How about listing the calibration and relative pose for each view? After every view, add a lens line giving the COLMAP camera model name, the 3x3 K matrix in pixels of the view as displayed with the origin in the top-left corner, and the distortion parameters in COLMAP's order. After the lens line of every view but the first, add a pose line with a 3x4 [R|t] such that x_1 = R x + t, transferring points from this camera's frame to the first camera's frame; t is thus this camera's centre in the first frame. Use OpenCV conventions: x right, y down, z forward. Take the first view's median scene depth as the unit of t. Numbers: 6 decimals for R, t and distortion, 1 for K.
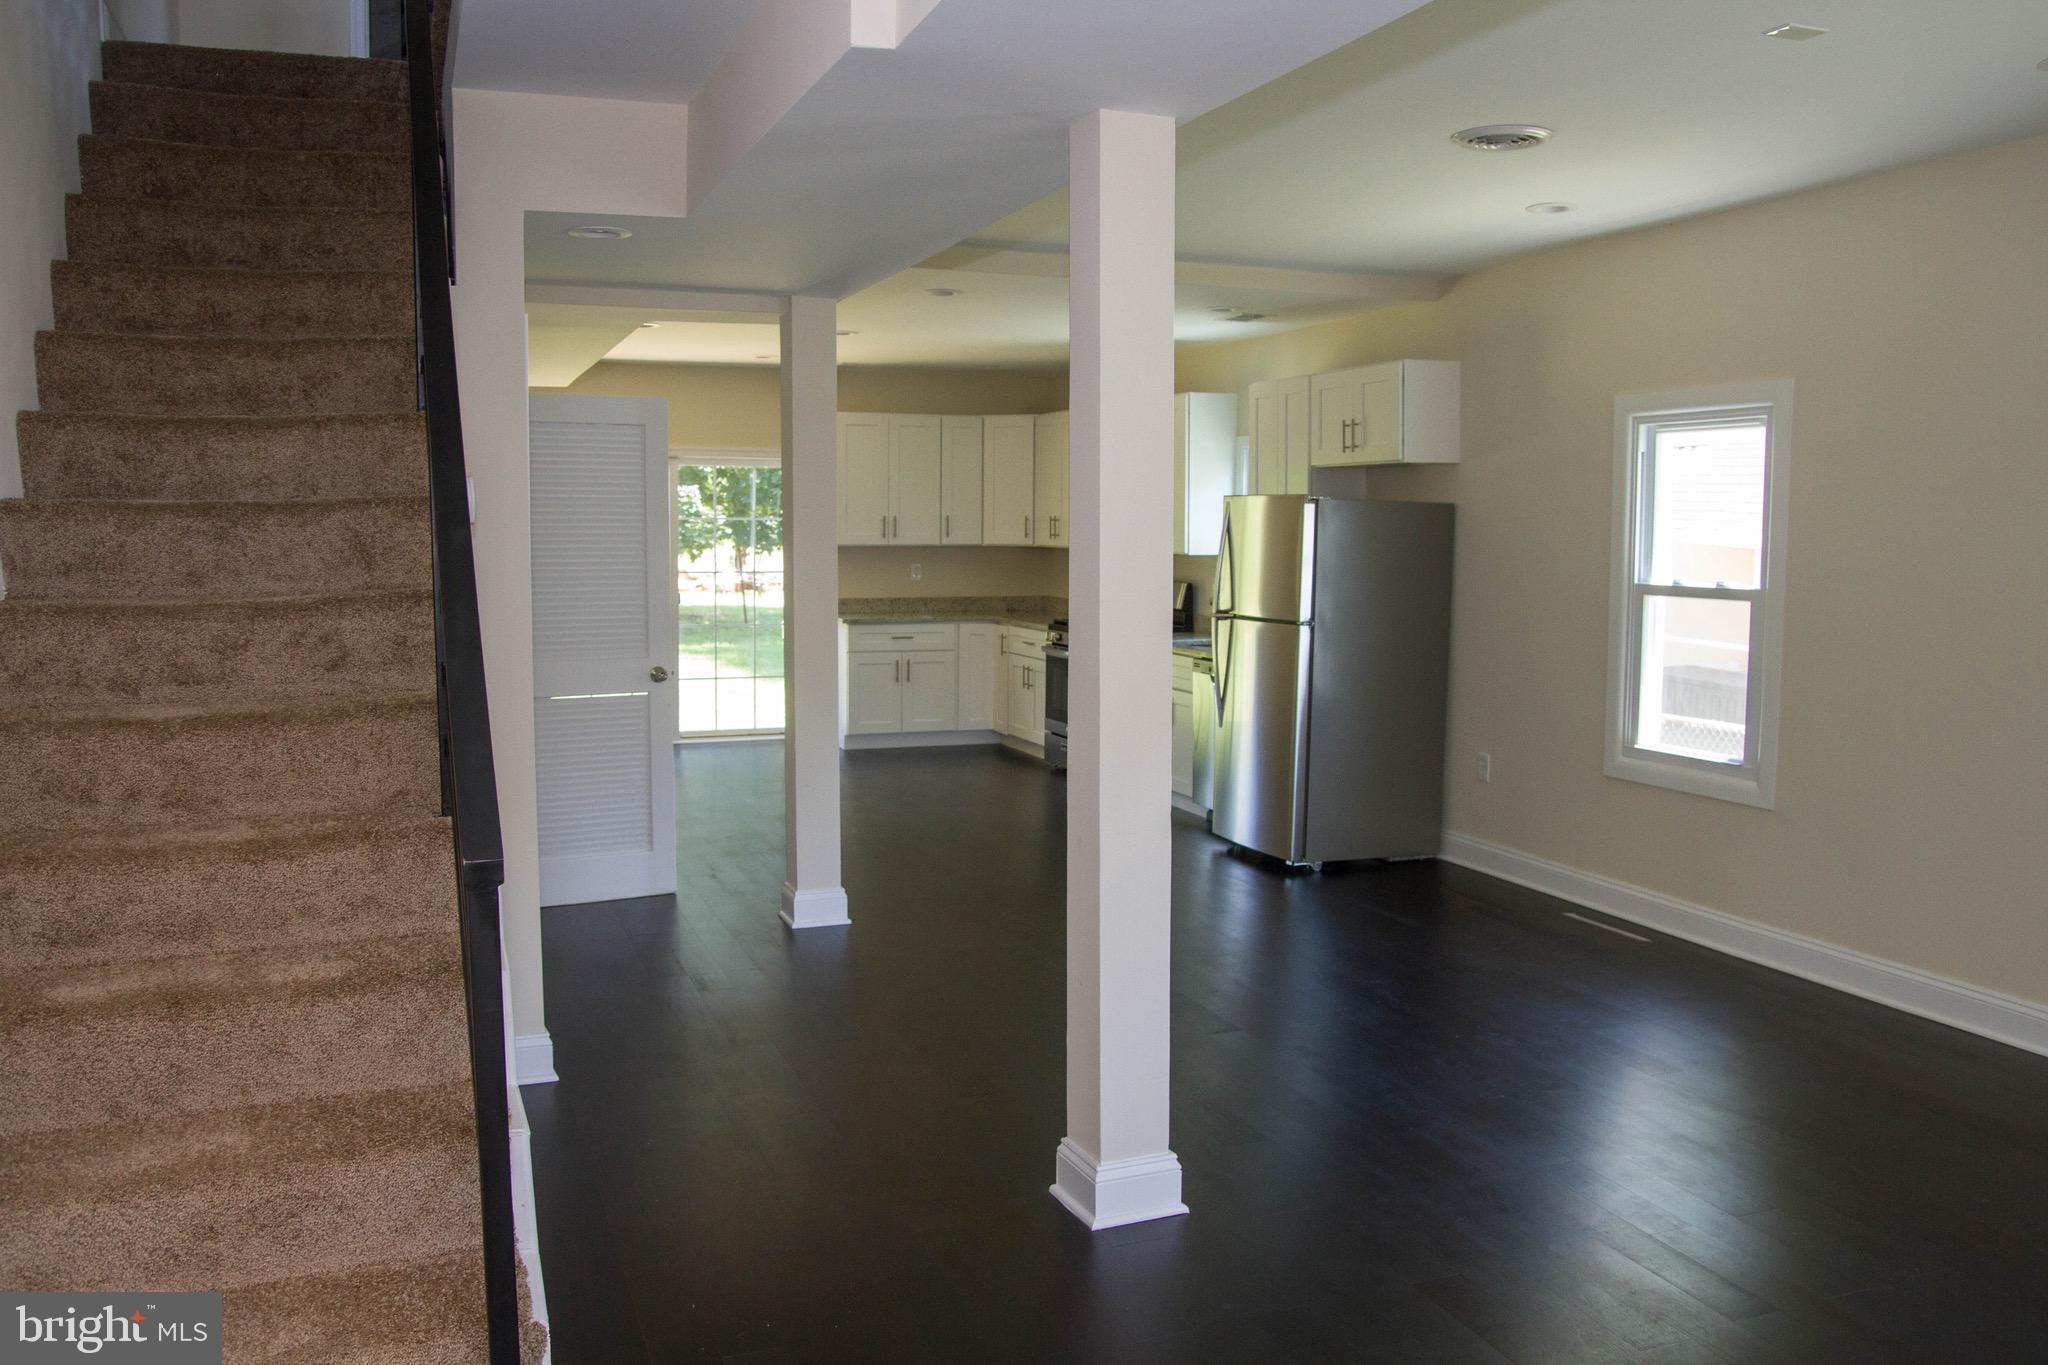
lens RADIAL K [[1569.5, 0, 1024.0], [0, 1569.5, 682.5], [0, 0, 1]] dist [-0.077031, 0.002681]
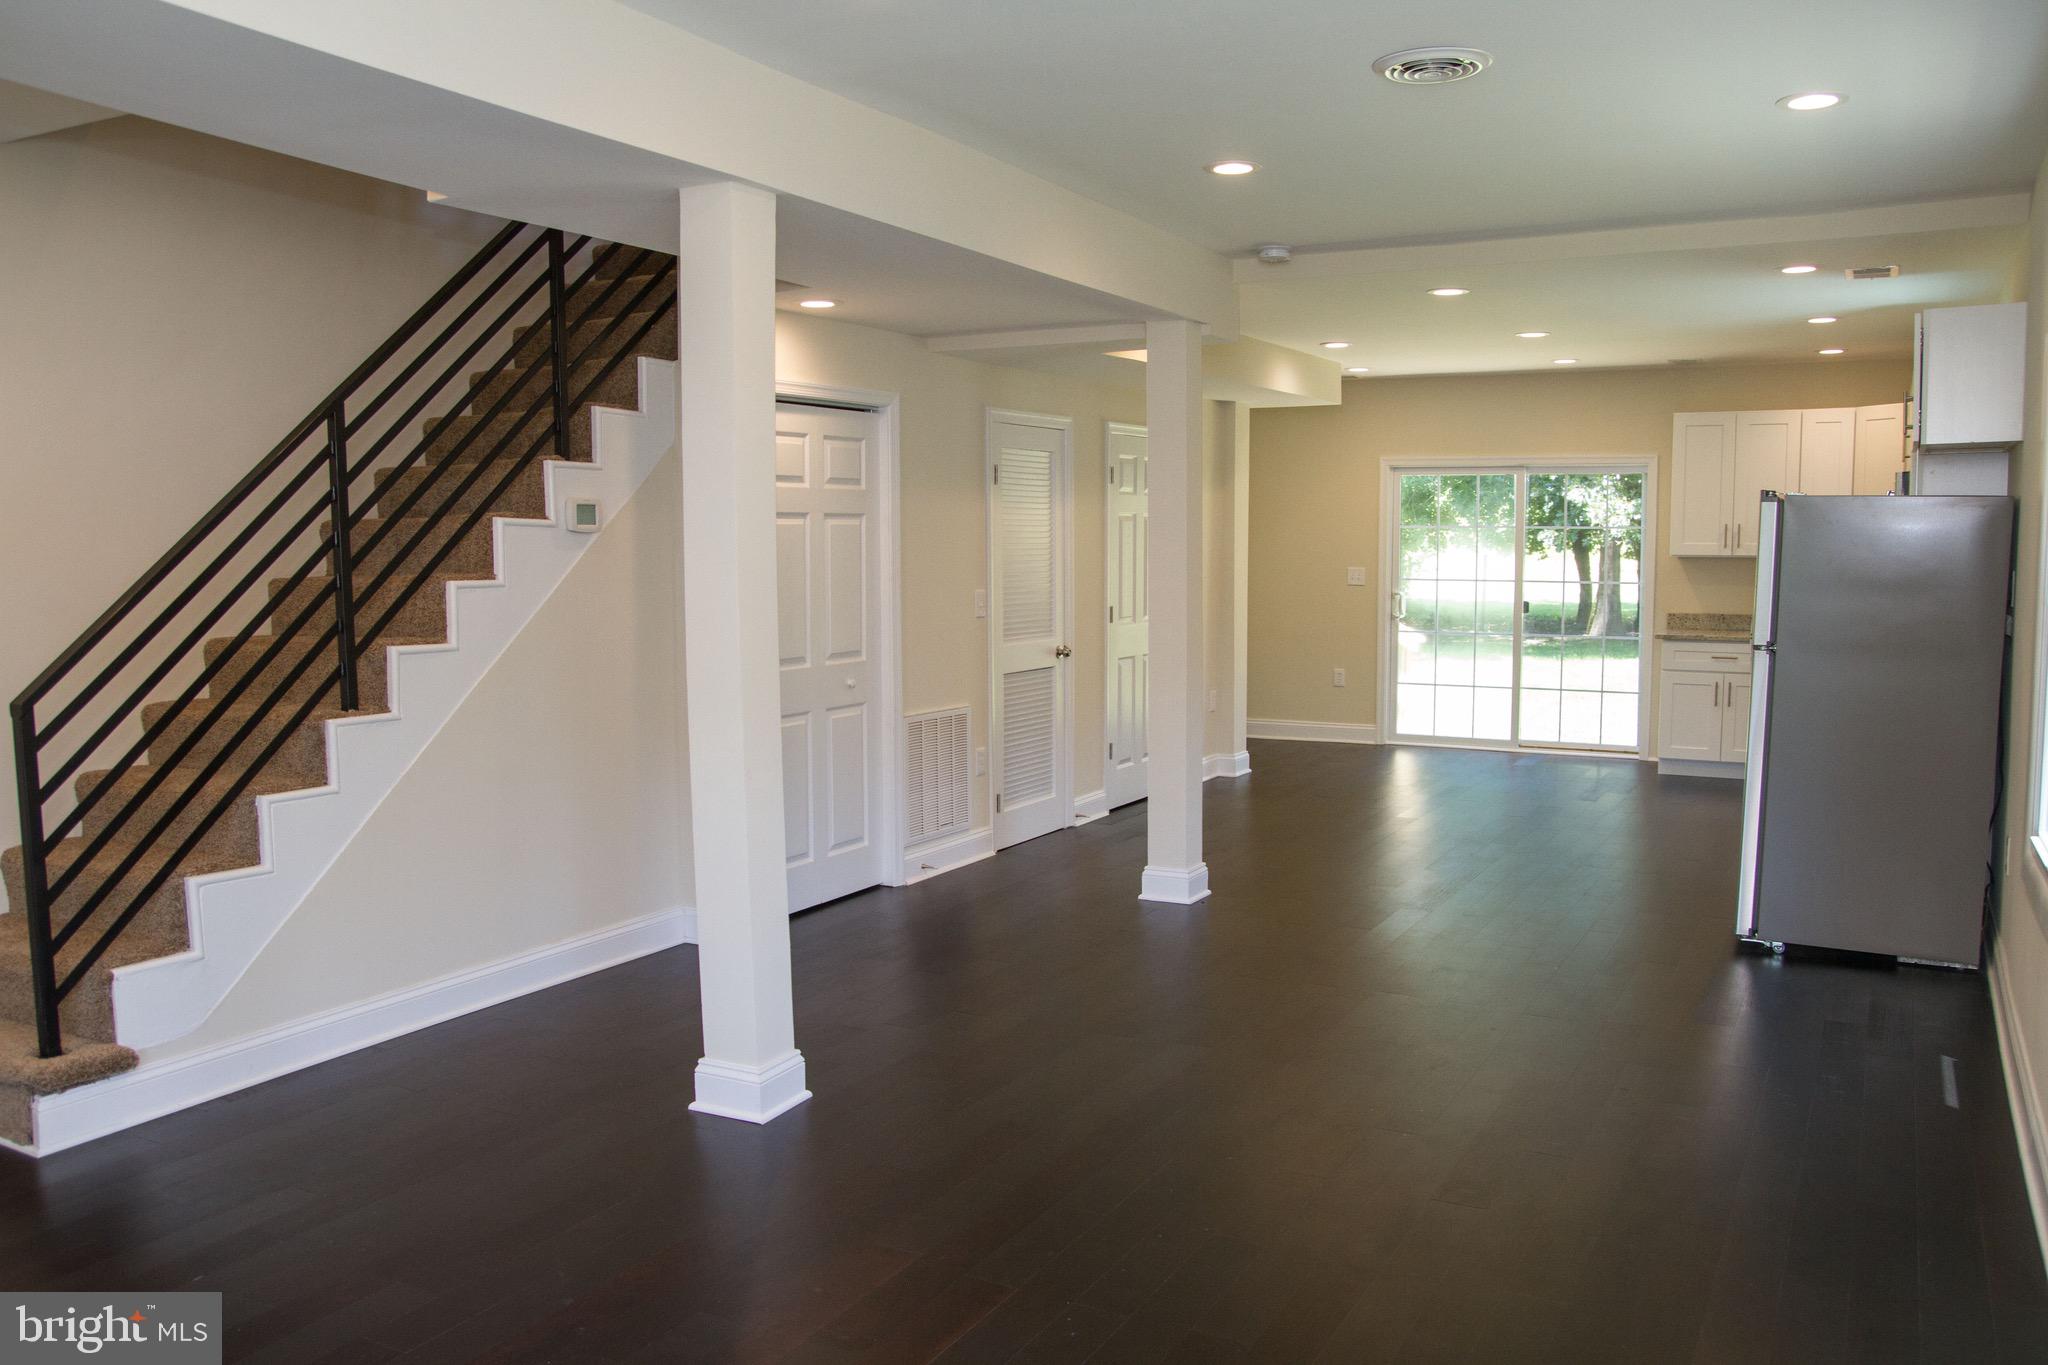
lens RADIAL K [[1569.5, 0, 1024.0], [0, 1569.5, 682.5], [0, 0, 1]] dist [-0.077031, 0.002681]
pose [[0.626673, 0.069806, -0.776150, 0.466778], [-0.077152, 0.996644, 0.027344, -0.009487], [0.775454, 0.042746, 0.629955, 0.156292]]
